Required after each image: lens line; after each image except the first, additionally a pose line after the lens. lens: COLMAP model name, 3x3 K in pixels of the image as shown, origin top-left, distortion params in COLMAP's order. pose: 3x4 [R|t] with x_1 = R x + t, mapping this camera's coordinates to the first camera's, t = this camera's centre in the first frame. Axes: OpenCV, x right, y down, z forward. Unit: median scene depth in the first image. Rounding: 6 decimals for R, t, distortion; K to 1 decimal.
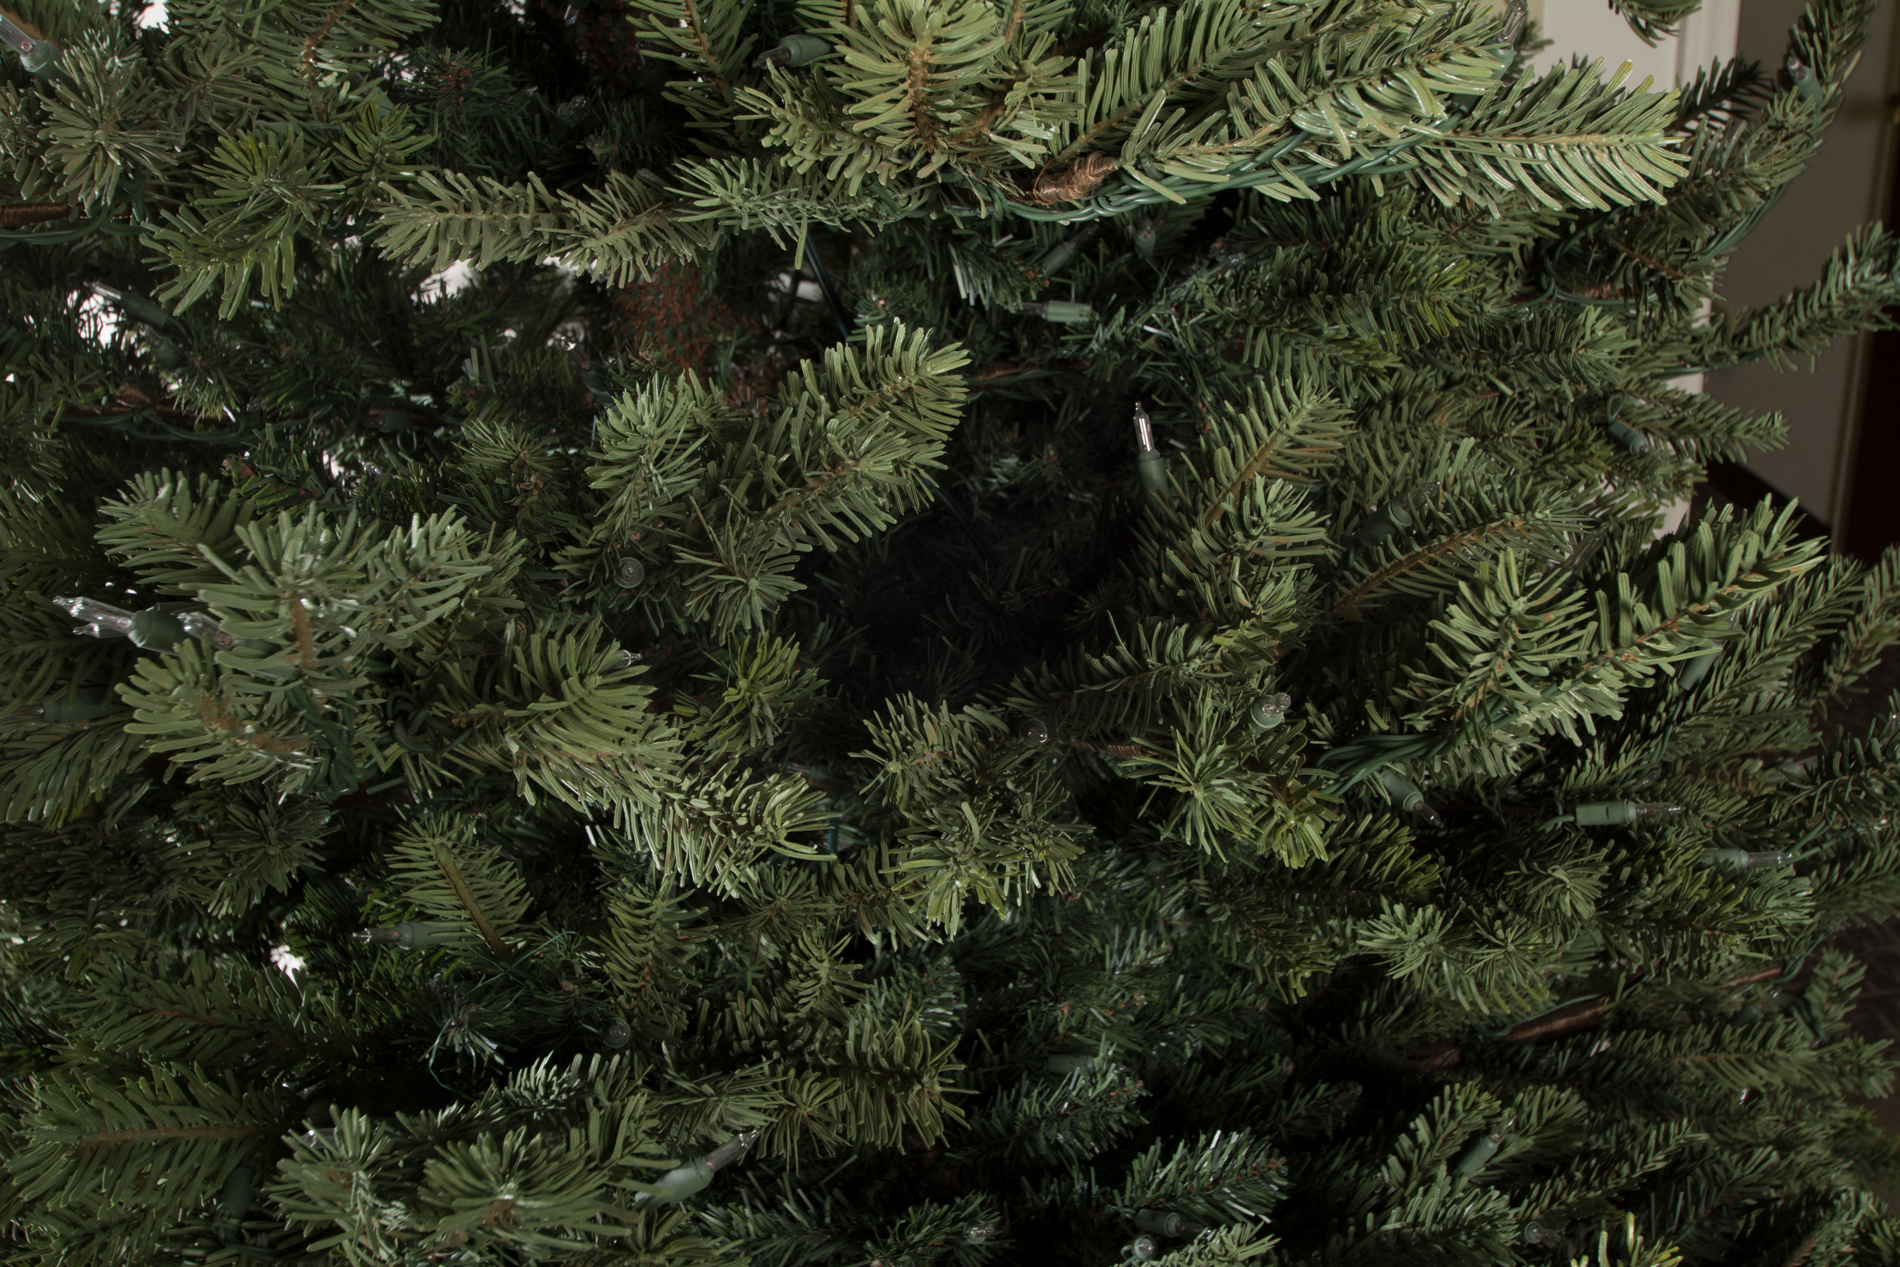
lens RADIAL K [[1935.5, 0, 918.7], [0, 1935.5, 629.8], [0, 0, 1]] dist [-0.074147, 0.026527]
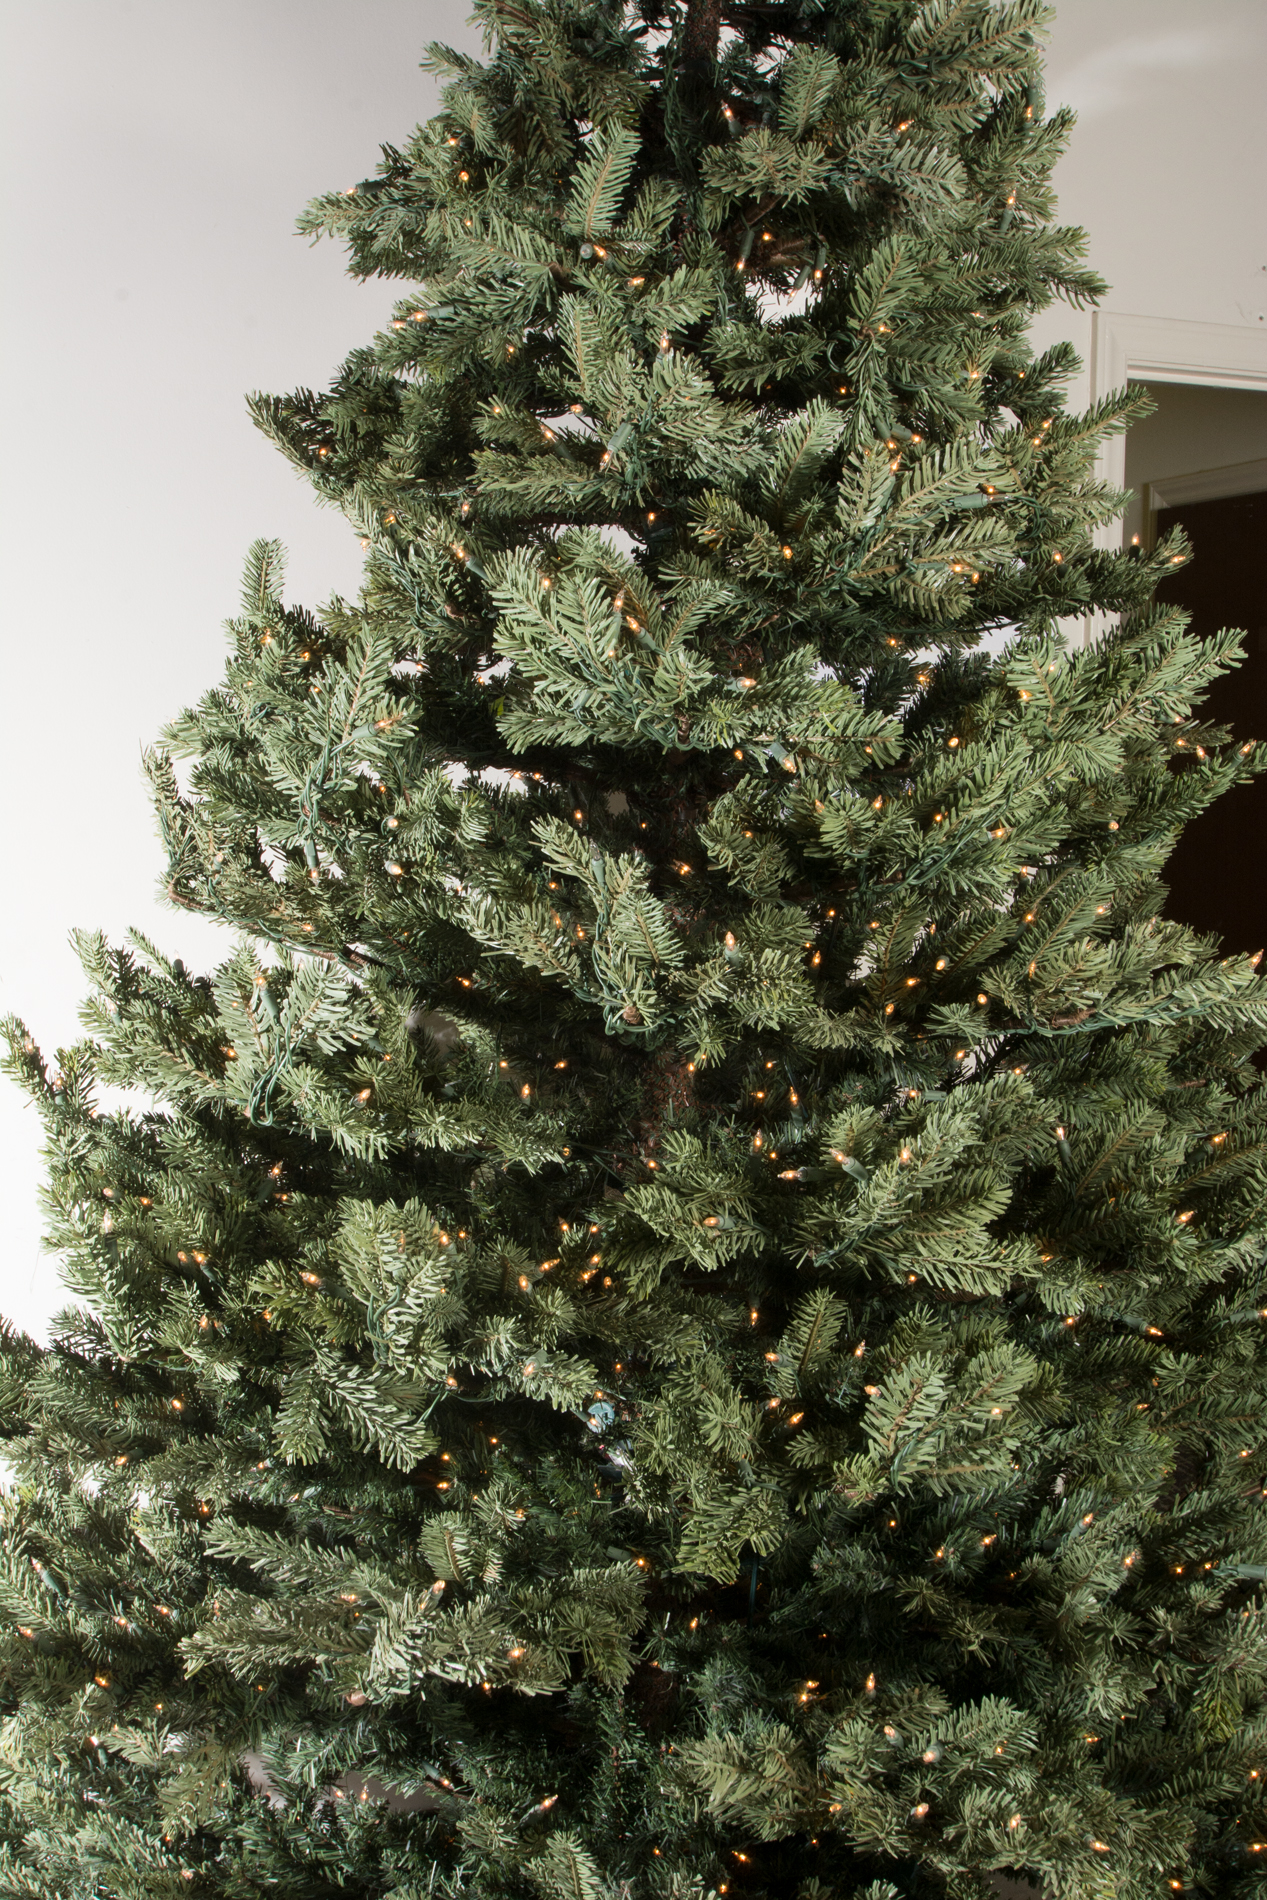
lens RADIAL K [[1935.5, 0, 631.8], [0, 1935.5, 978.2], [0, 0, 1]] dist [-0.074147, 0.026527]
pose [[0.964008, 0.031792, 0.263966, -1.164163], [0.042684, 0.961441, -0.271678, 0.383147], [-0.262425, 0.273167, 0.925480, -1.206267]]
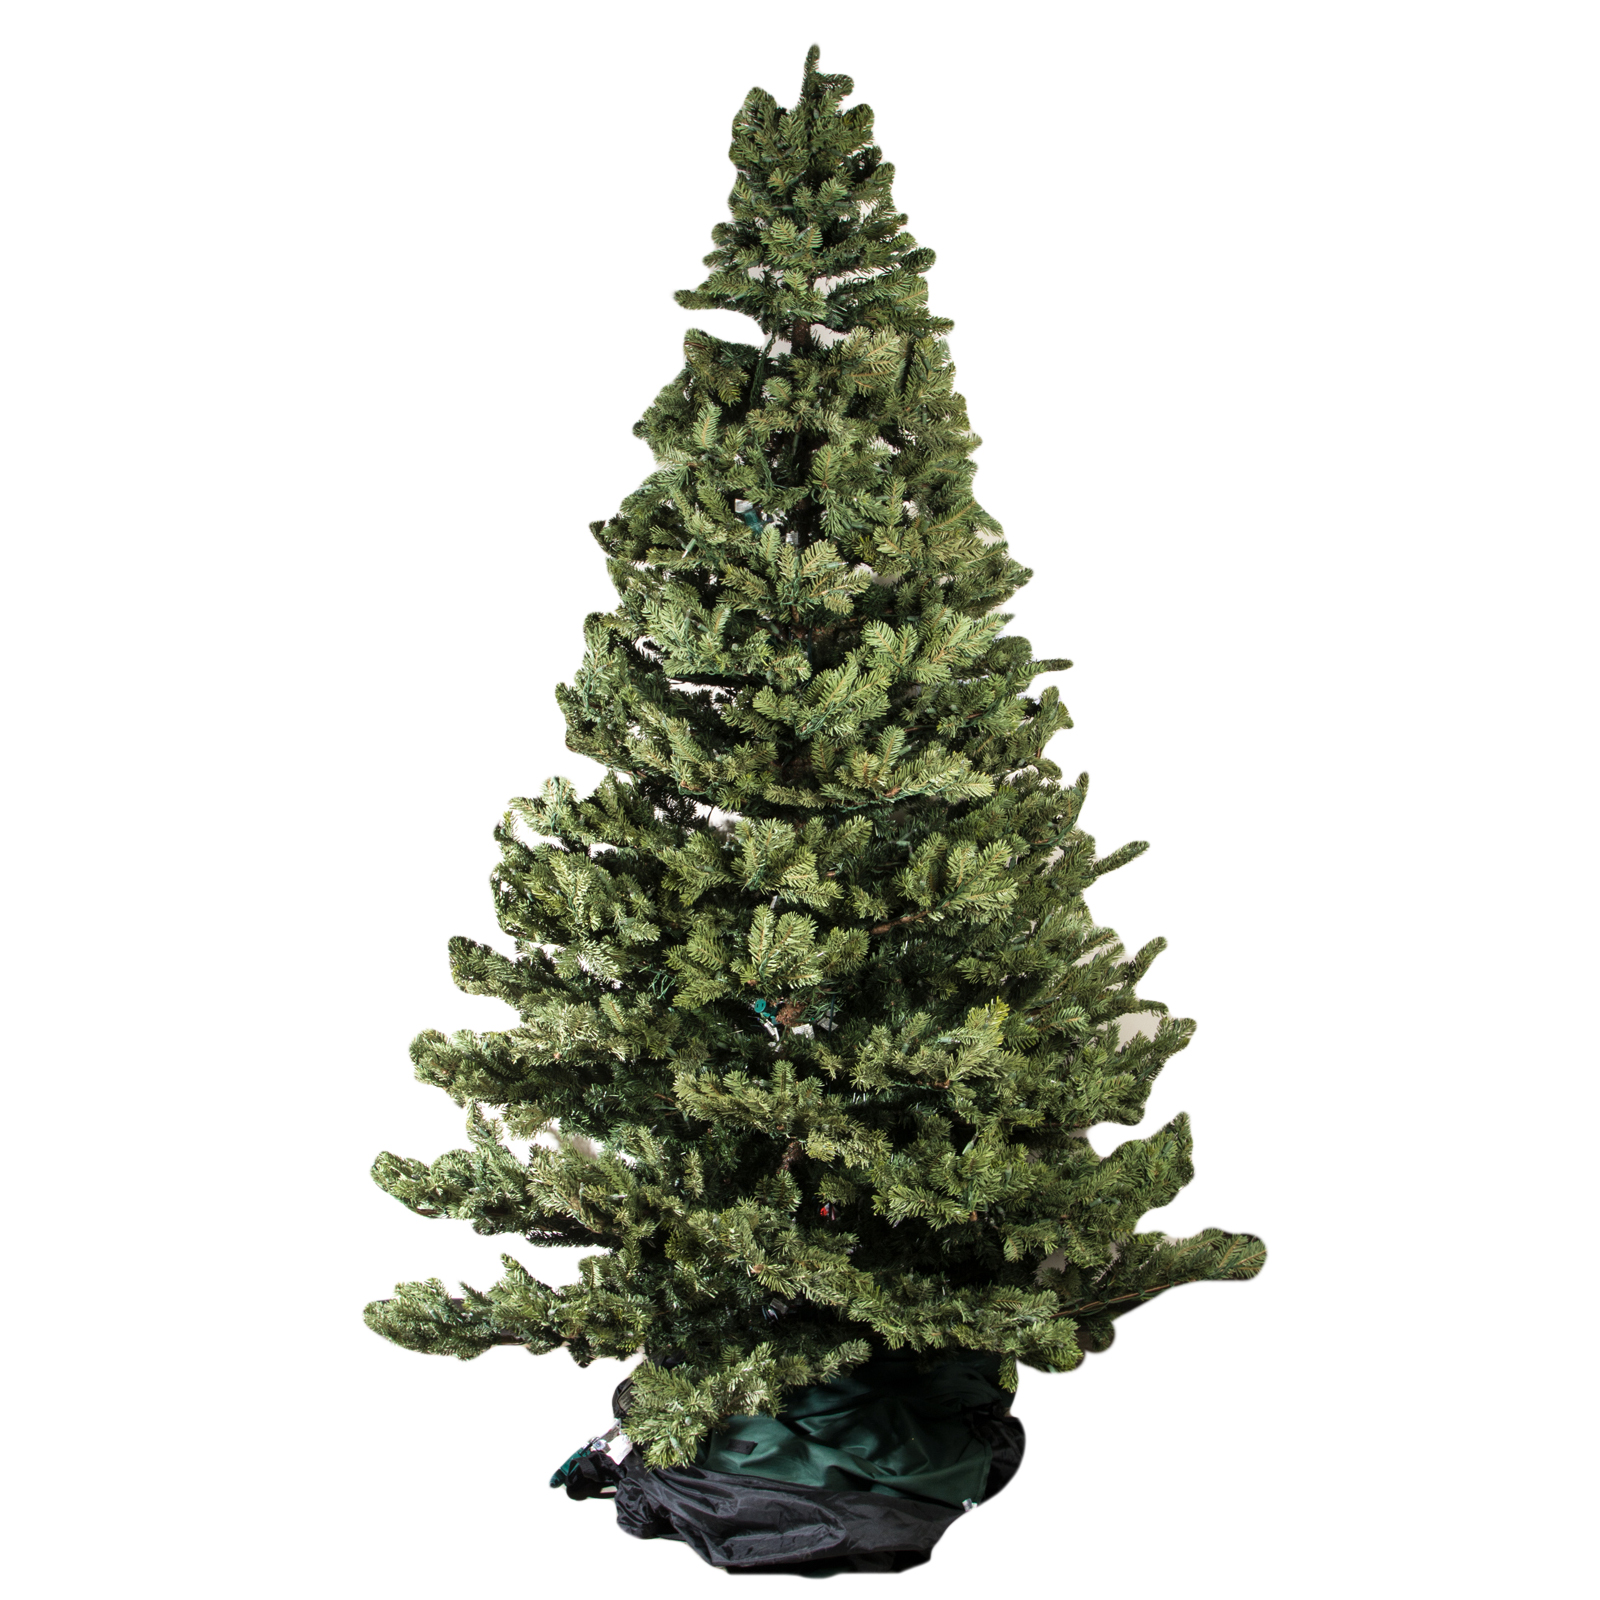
lens RADIAL K [[1786.4, 0, 758.5], [0, 1786.4, 778.4], [0, 0, 1]] dist [-0.042437, -0.005307]
pose [[0.995336, 0.051827, -0.081360, 0.113241], [-0.076146, 0.939911, -0.332819, 1.499978], [0.059222, 0.337462, 0.939474, -3.937097]]
